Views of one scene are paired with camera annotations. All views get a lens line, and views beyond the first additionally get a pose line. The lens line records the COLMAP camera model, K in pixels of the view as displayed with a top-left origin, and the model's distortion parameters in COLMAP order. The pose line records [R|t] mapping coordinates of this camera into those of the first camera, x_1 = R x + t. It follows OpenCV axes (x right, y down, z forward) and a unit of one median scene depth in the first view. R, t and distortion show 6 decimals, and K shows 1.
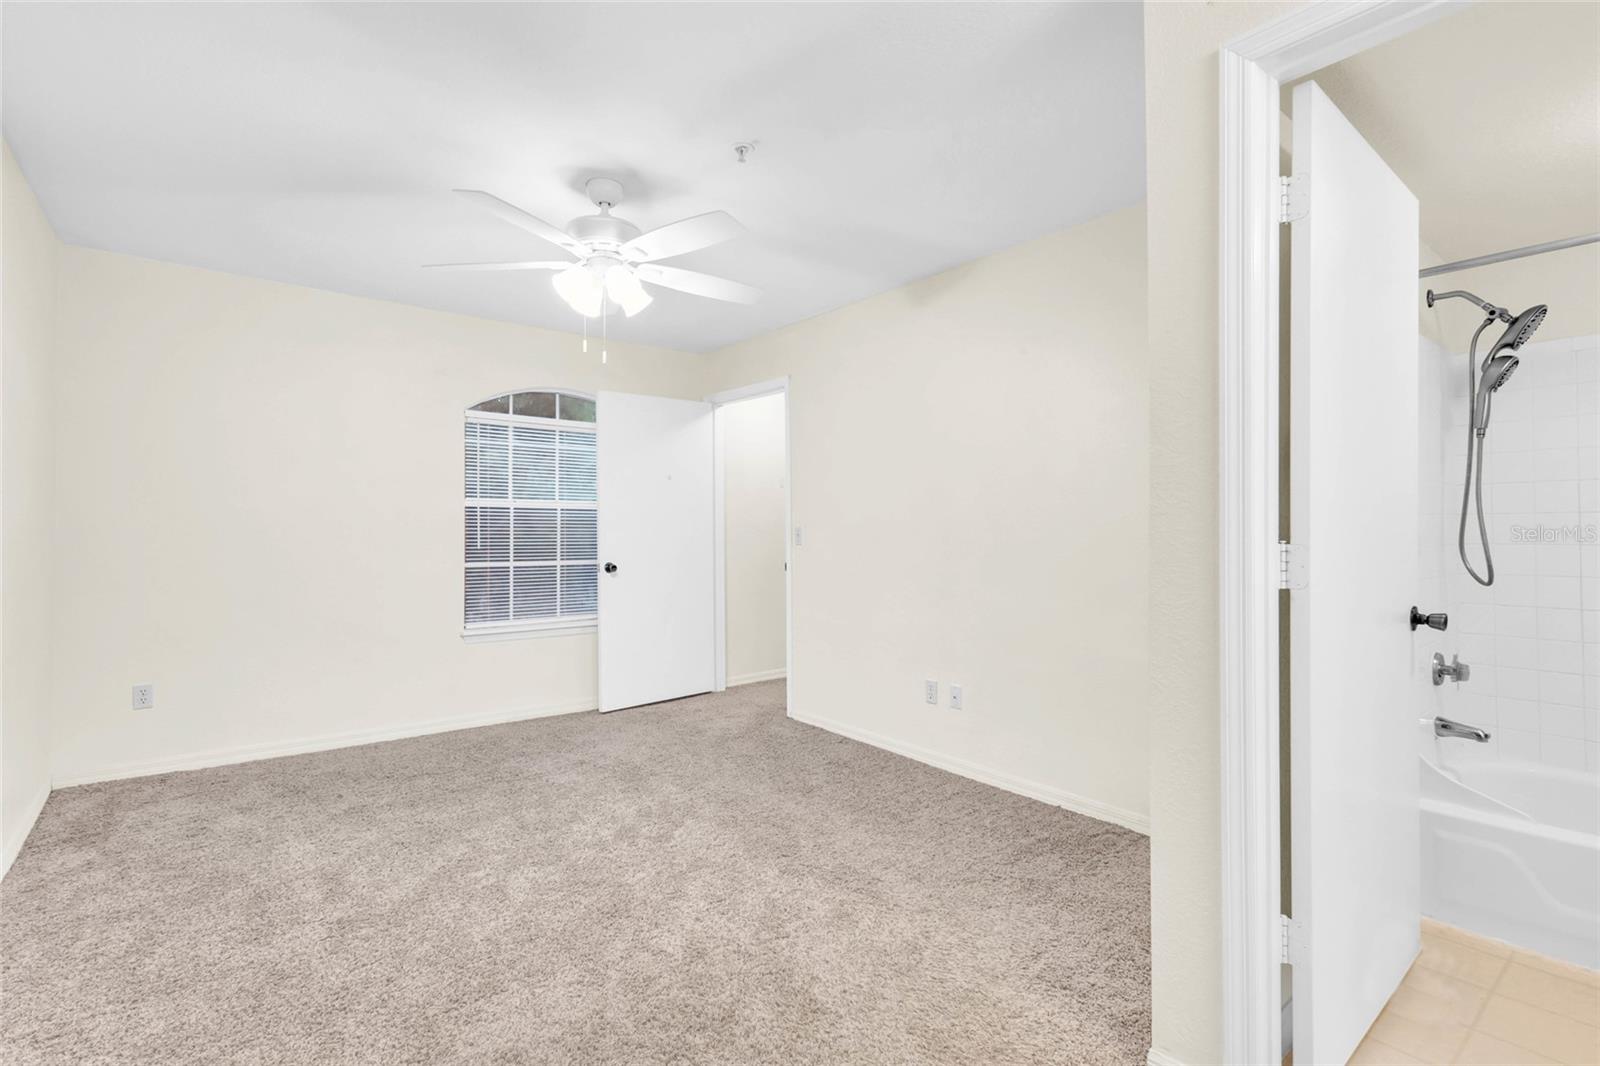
lens RADIAL K [[741.2, 0, 800.0], [0, 741.2, 533.0], [0, 0, 1]] dist [0.009596, -0.000936]
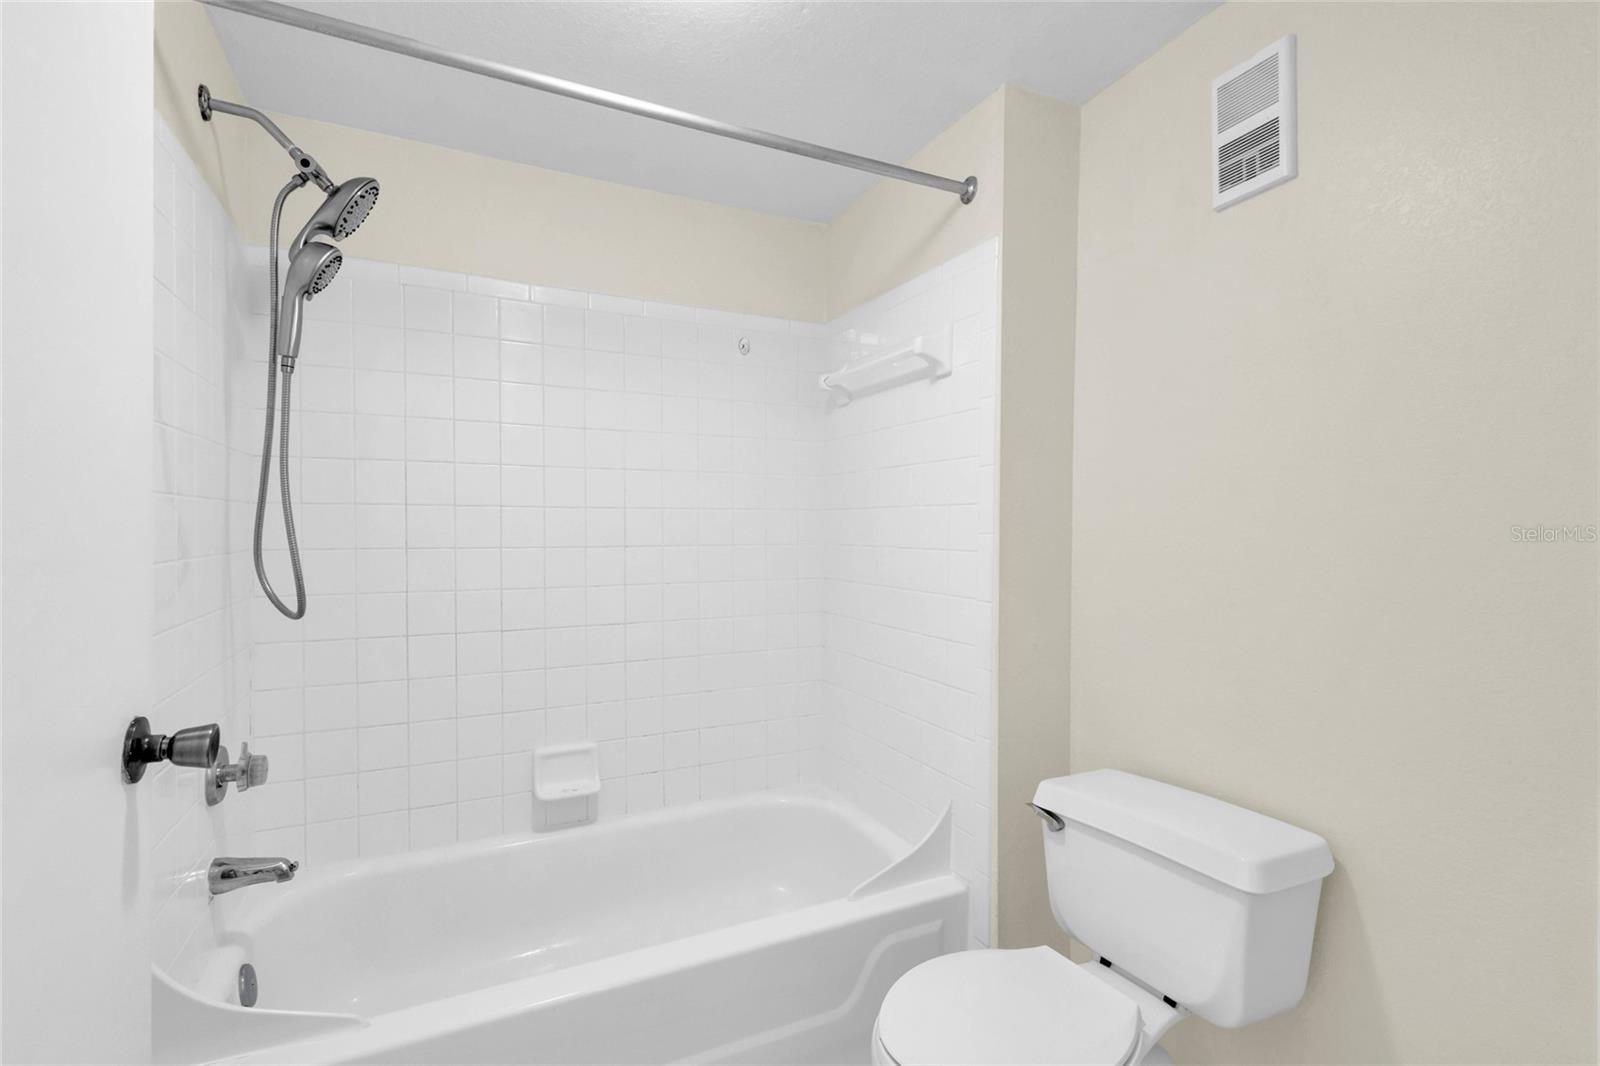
lens RADIAL K [[741.2, 0, 800.0], [0, 741.2, 533.0], [0, 0, 1]] dist [0.009596, -0.000936]
pose [[0.216030, 0.011151, 0.976323, 0.417655], [0.002410, 0.999926, -0.011954, 0.009089], [-0.976384, 0.004935, 0.215987, 0.469212]]
